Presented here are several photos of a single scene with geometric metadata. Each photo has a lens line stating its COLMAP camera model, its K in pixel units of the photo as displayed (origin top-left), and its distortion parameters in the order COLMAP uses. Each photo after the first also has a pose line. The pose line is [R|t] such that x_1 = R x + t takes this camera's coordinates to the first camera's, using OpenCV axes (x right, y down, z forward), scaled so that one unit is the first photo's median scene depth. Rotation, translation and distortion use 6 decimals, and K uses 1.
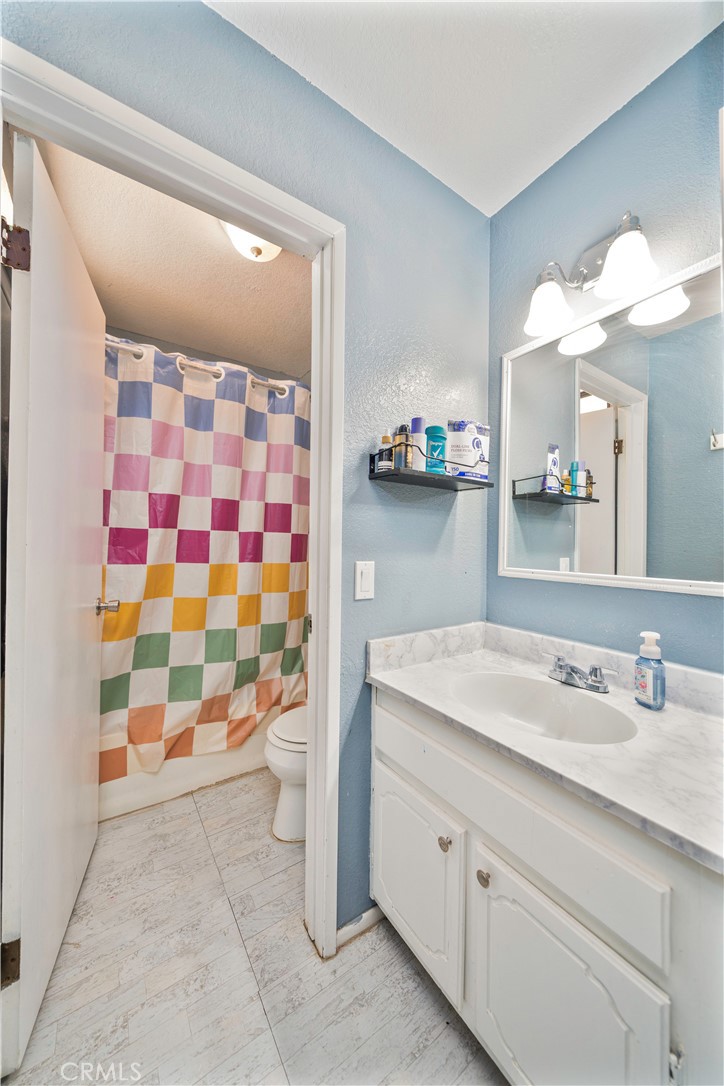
lens RADIAL K [[369.7, 0, 362.0], [0, 369.7, 543.0], [0, 0, 1]] dist [0.001522, 0.000049]
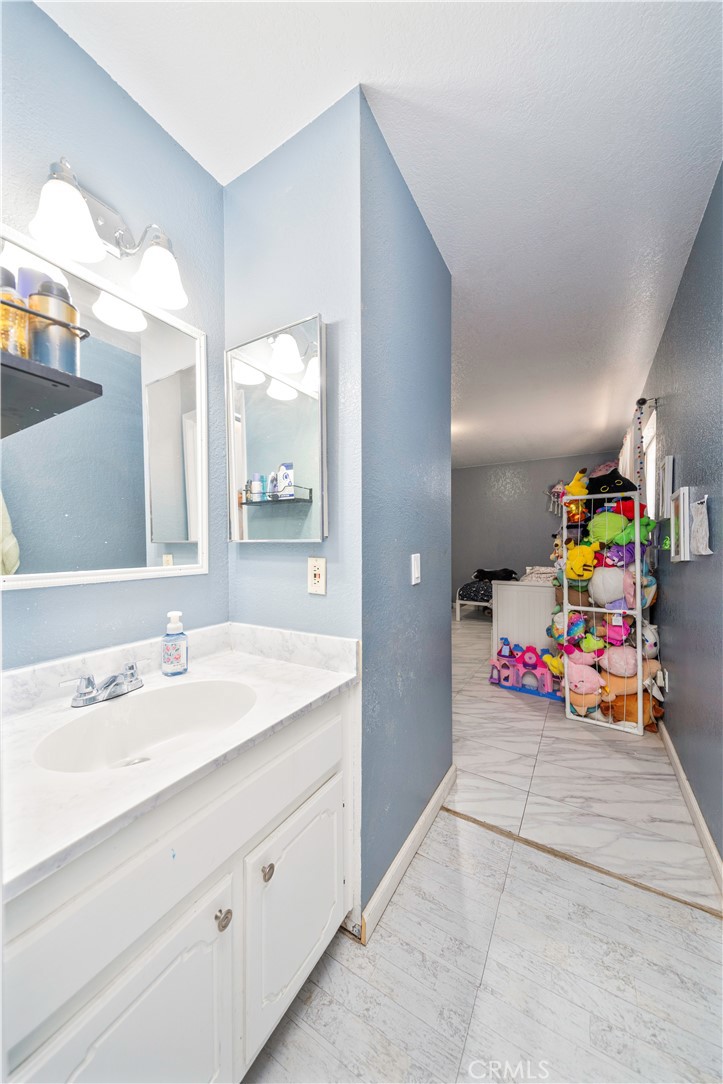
lens RADIAL K [[369.0, 0, 361.5], [0, 369.0, 542.0], [0, 0, 1]] dist [0.001522, 0.000049]
pose [[-0.415441, -0.029218, 0.909151, -0.575157], [-0.018555, 0.999548, 0.023645, -0.030082], [-0.909431, -0.007046, -0.415795, 0.968092]]
